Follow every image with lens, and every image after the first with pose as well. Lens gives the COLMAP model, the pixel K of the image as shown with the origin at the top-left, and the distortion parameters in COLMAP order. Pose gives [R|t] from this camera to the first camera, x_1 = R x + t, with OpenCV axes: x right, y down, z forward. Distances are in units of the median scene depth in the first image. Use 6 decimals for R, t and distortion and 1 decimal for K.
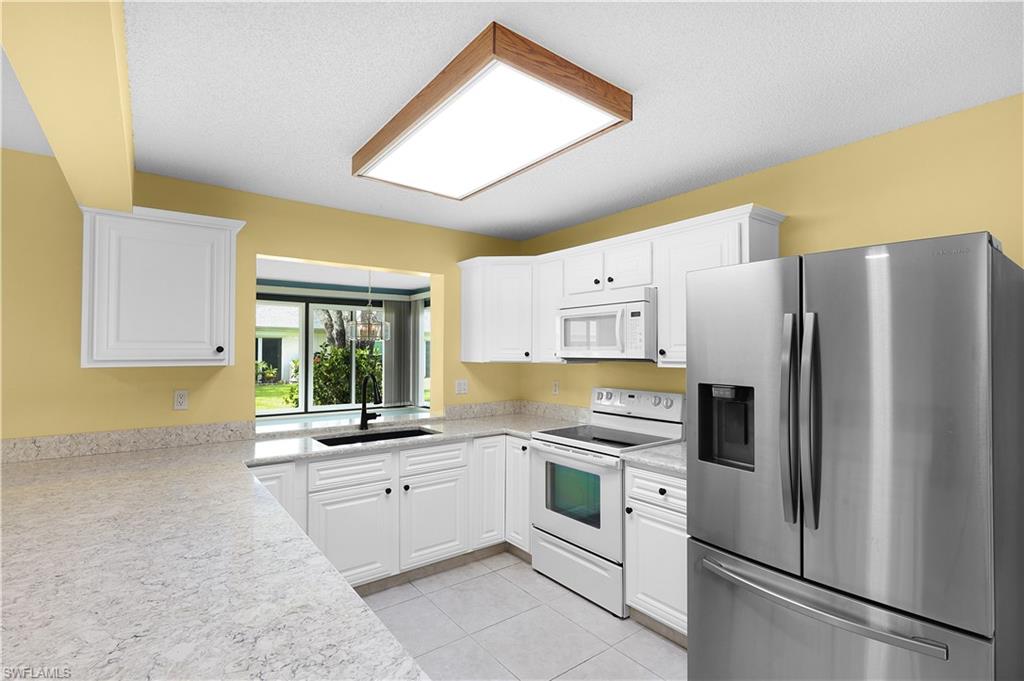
lens RADIAL K [[481.2, 0, 512.0], [0, 481.2, 340.5], [0, 0, 1]] dist [-0.000799, -0.000206]
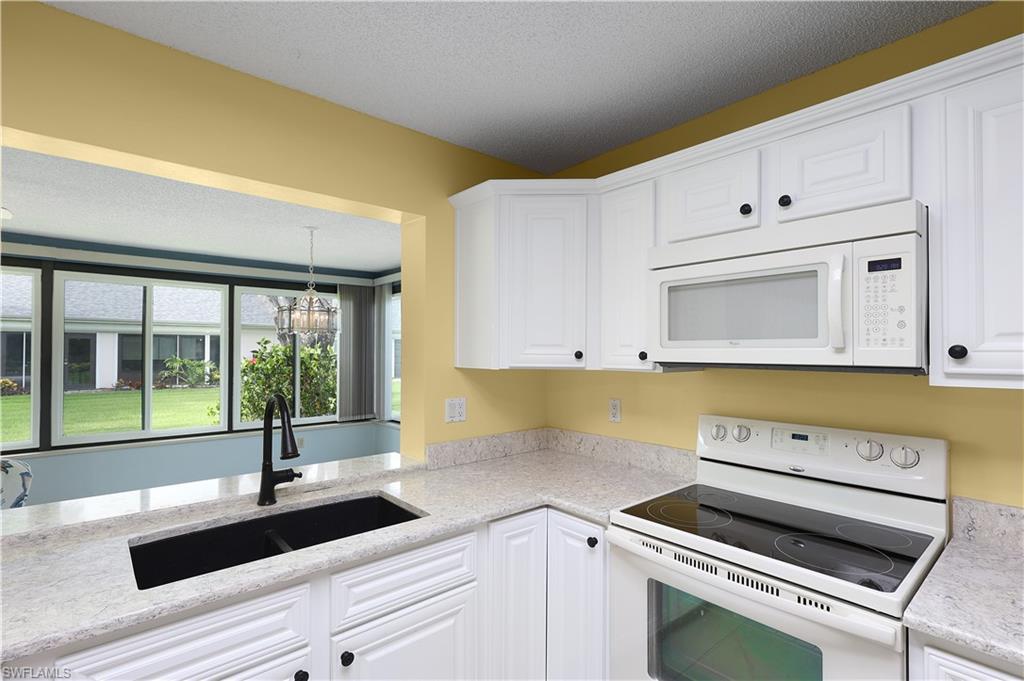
lens RADIAL K [[460.8, 0, 528.9], [0, 460.8, 347.1], [0, 0, 1]] dist [-0.003236, -0.000552]
pose [[0.994390, 0.003288, 0.105727, -0.088257], [-0.004801, 0.999890, 0.014052, 0.012820], [-0.105669, -0.014480, 0.994296, 0.505356]]
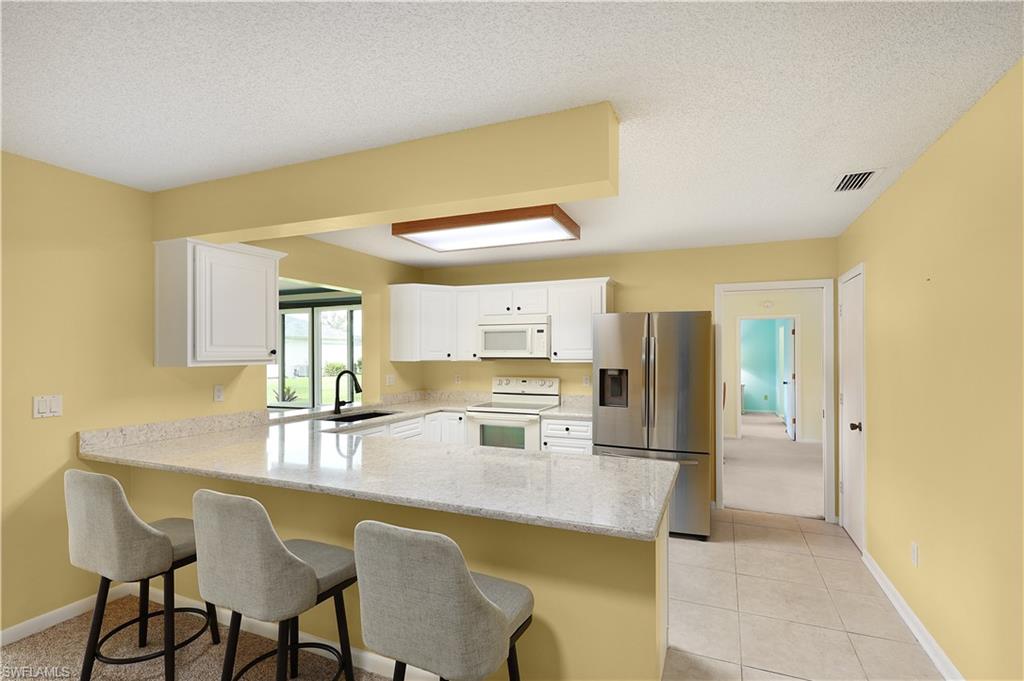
lens RADIAL K [[499.6, 0, 489.2], [0, 499.6, 349.7], [0, 0, 1]] dist [0.000501, 0.000178]
pose [[0.880273, 0.002884, 0.474458, -0.599113], [-0.010527, 0.999854, 0.013452, -0.009359], [-0.474350, -0.016836, 0.880175, -0.375622]]
